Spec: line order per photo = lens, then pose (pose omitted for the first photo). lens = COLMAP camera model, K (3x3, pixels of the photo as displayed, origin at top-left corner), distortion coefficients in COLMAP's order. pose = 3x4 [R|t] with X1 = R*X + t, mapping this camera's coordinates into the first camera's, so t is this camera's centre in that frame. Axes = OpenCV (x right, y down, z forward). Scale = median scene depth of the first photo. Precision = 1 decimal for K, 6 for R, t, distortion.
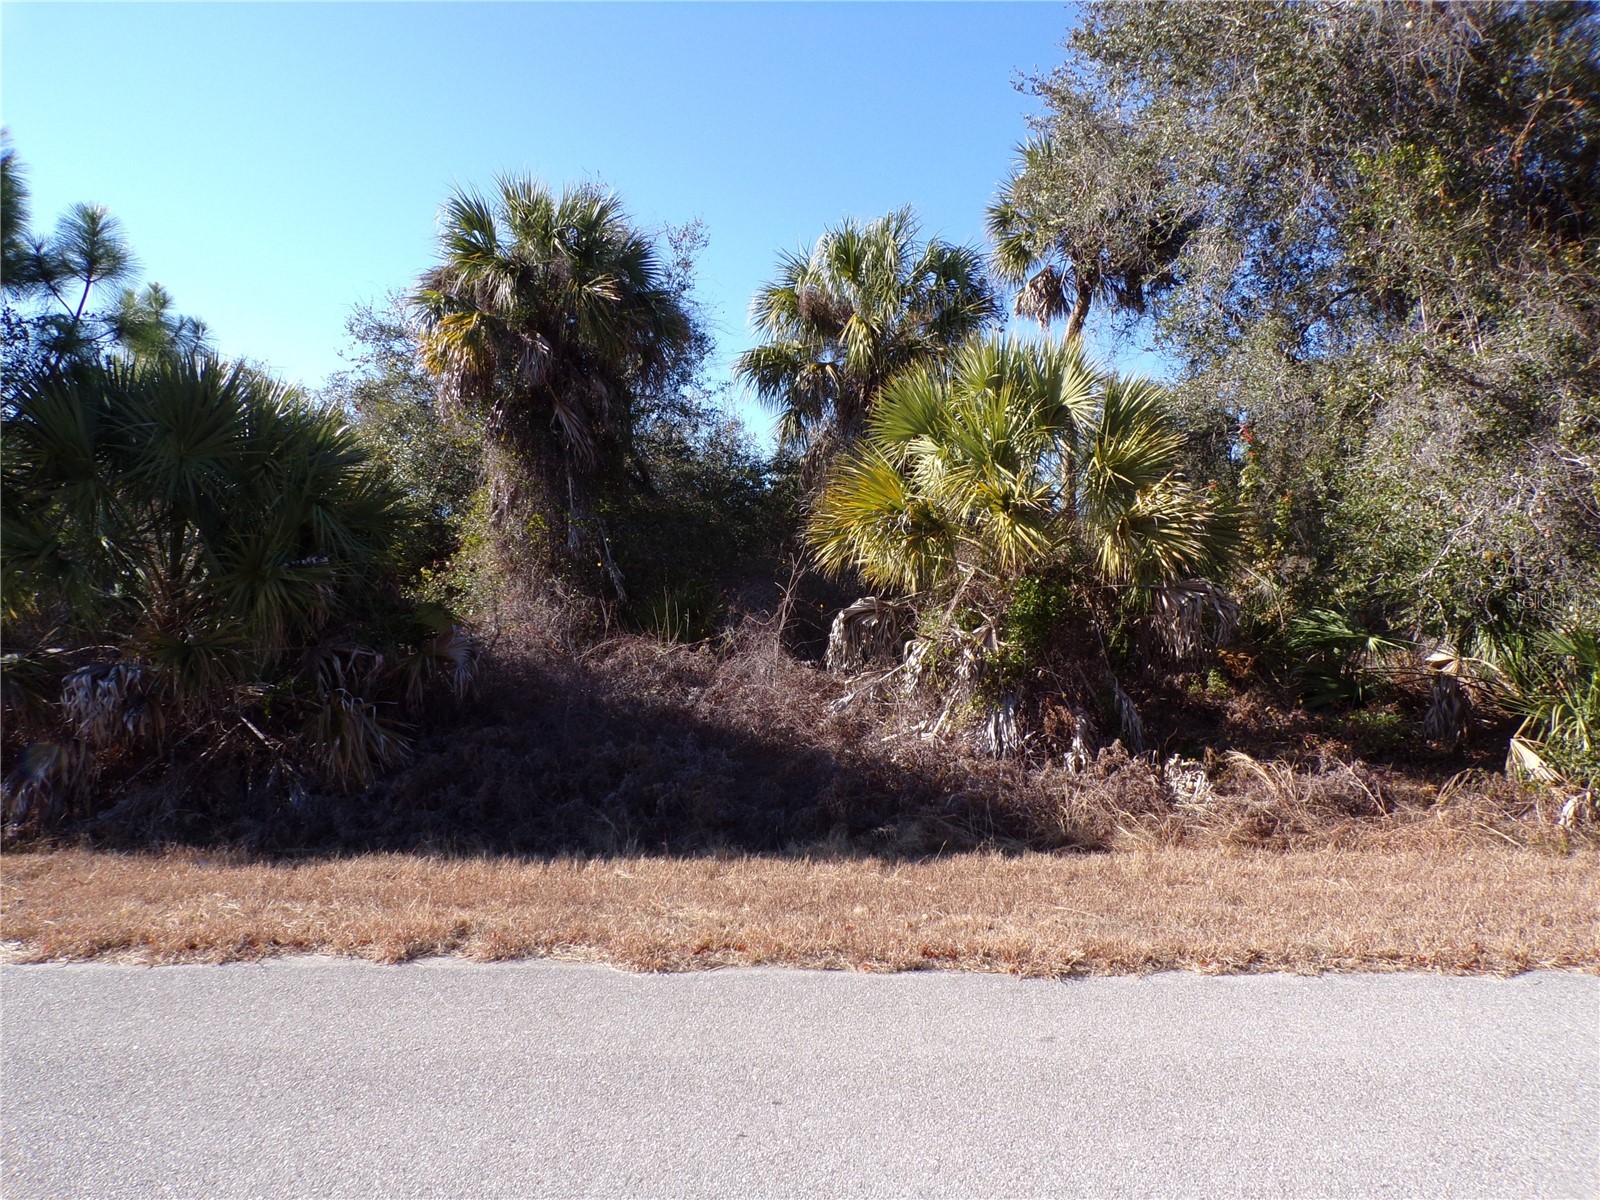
lens RADIAL K [[1085.4, 0, 800.0], [0, 1085.4, 600.0], [0, 0, 1]] dist [0.002275, 0.000357]
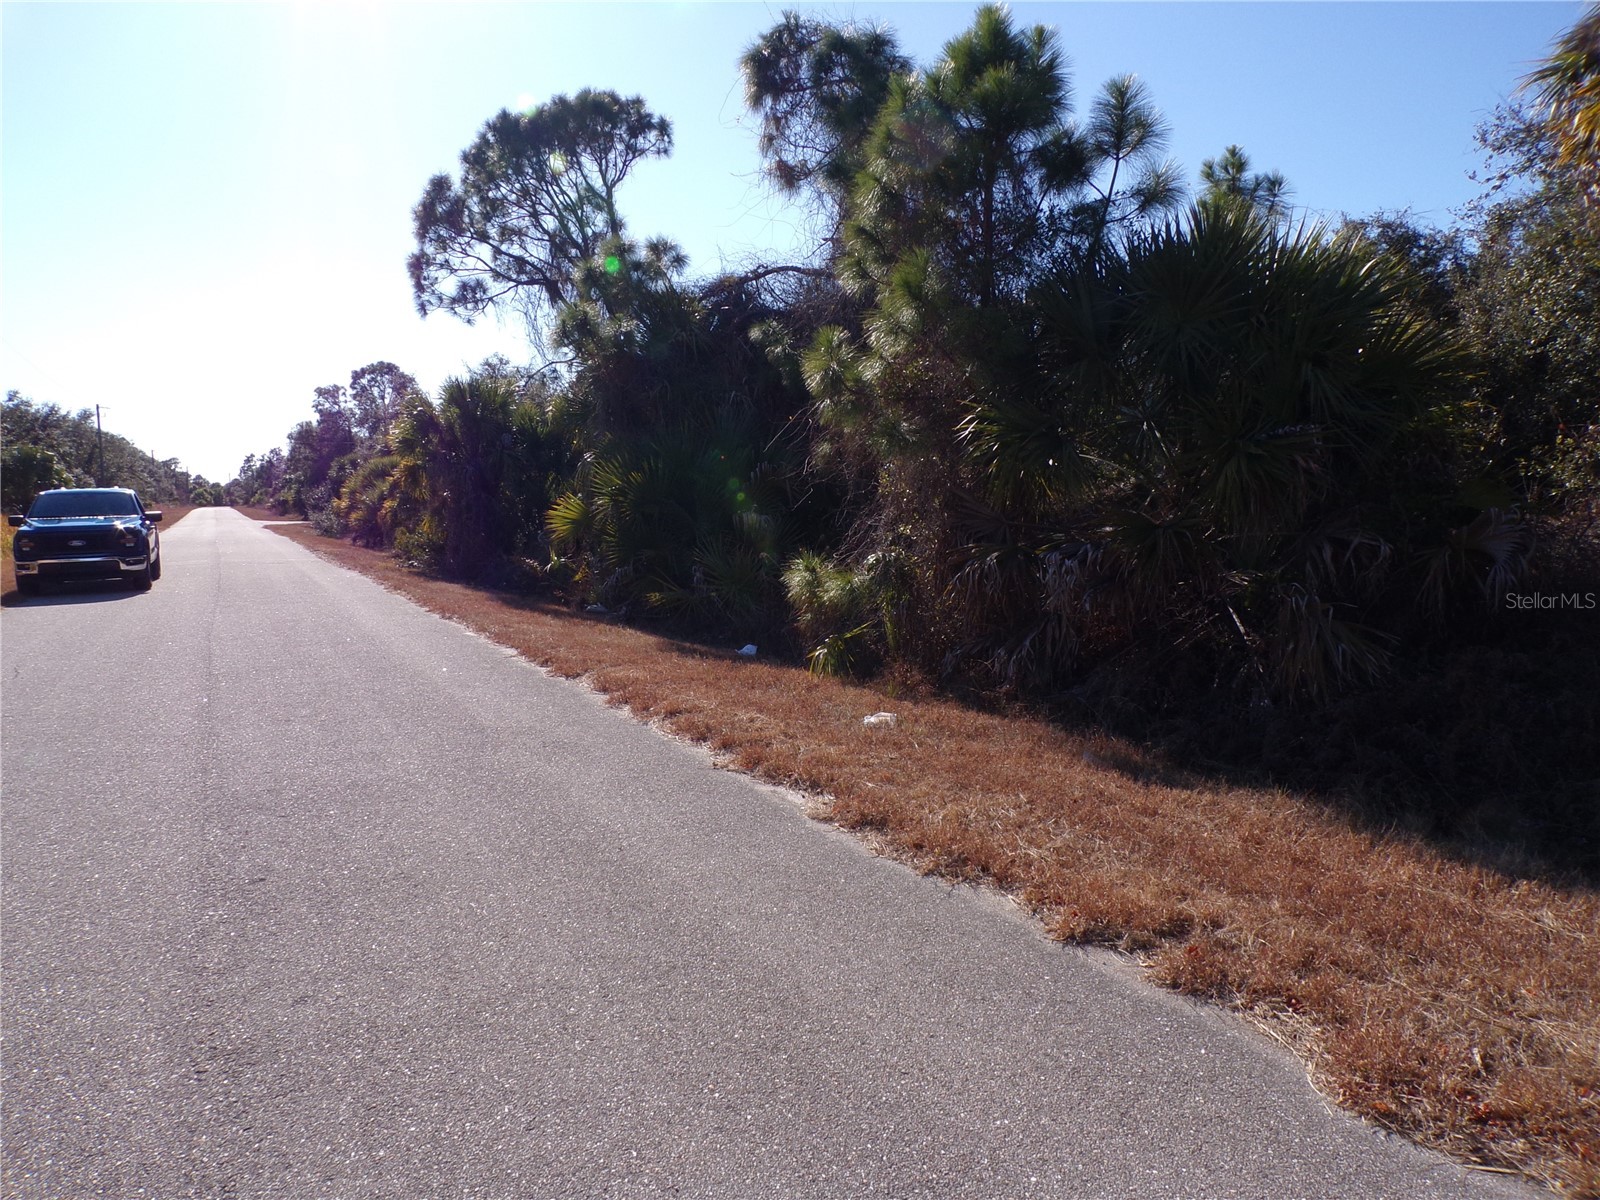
lens RADIAL K [[1085.4, 0, 800.0], [0, 1085.4, 600.0], [0, 0, 1]] dist [0.002275, 0.000357]
pose [[0.509921, 0.082038, -0.856300, 0.085321], [0.010211, 0.994795, 0.101387, 0.005768], [0.860161, -0.060443, 0.506429, 0.223580]]
